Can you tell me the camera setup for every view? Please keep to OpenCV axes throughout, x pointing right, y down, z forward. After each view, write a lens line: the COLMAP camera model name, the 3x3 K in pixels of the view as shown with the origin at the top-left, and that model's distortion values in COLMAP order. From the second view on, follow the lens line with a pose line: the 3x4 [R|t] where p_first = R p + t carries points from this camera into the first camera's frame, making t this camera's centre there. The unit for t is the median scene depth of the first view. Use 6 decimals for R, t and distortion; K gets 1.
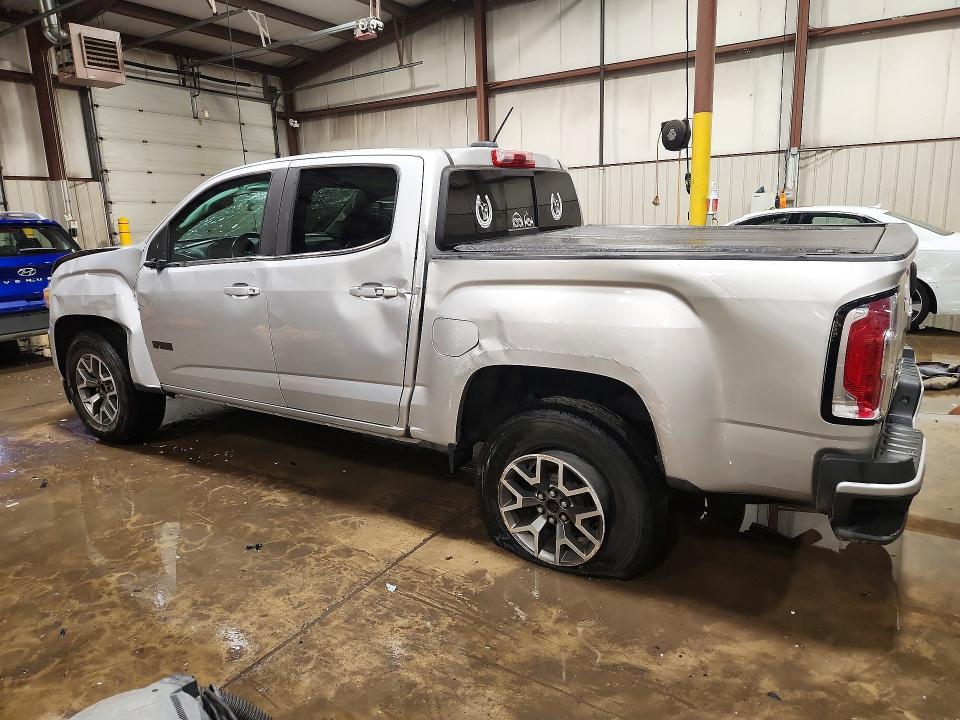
lens RADIAL K [[662.4, 0, 494.1], [0, 662.4, 359.1], [0, 0, 1]] dist [0.090971, -0.090593]
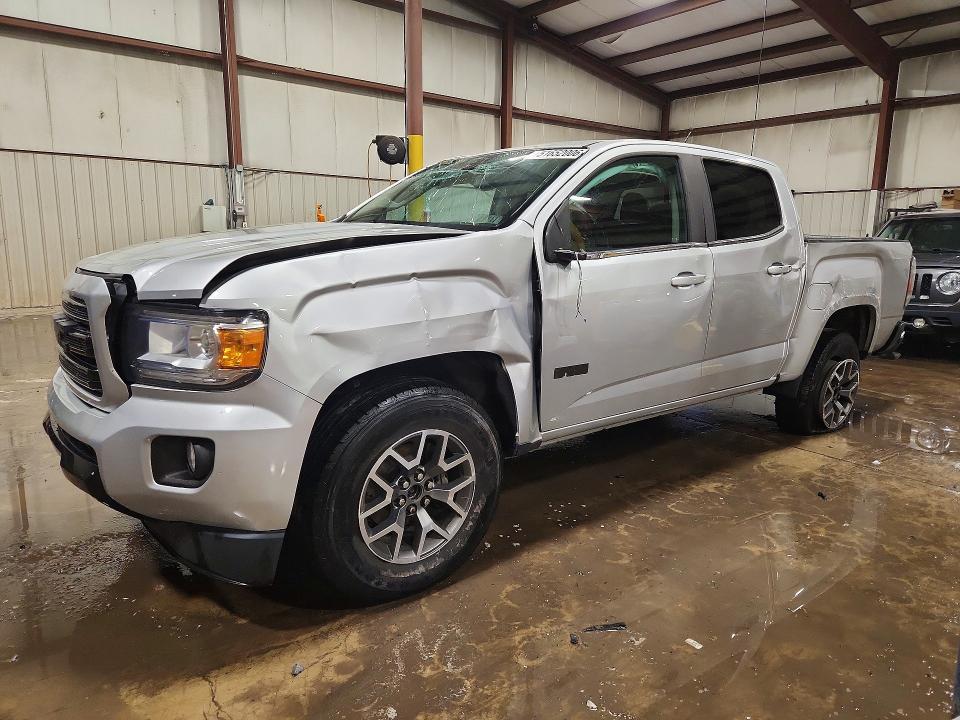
lens RADIAL K [[662.4, 0, 494.1], [0, 662.4, 359.1], [0, 0, 1]] dist [0.090971, -0.090593]
pose [[0.295728, -0.142420, 0.944596, -1.238532], [0.176345, 0.979968, 0.092544, -0.117520], [-0.938854, 0.139206, 0.314919, 0.898892]]
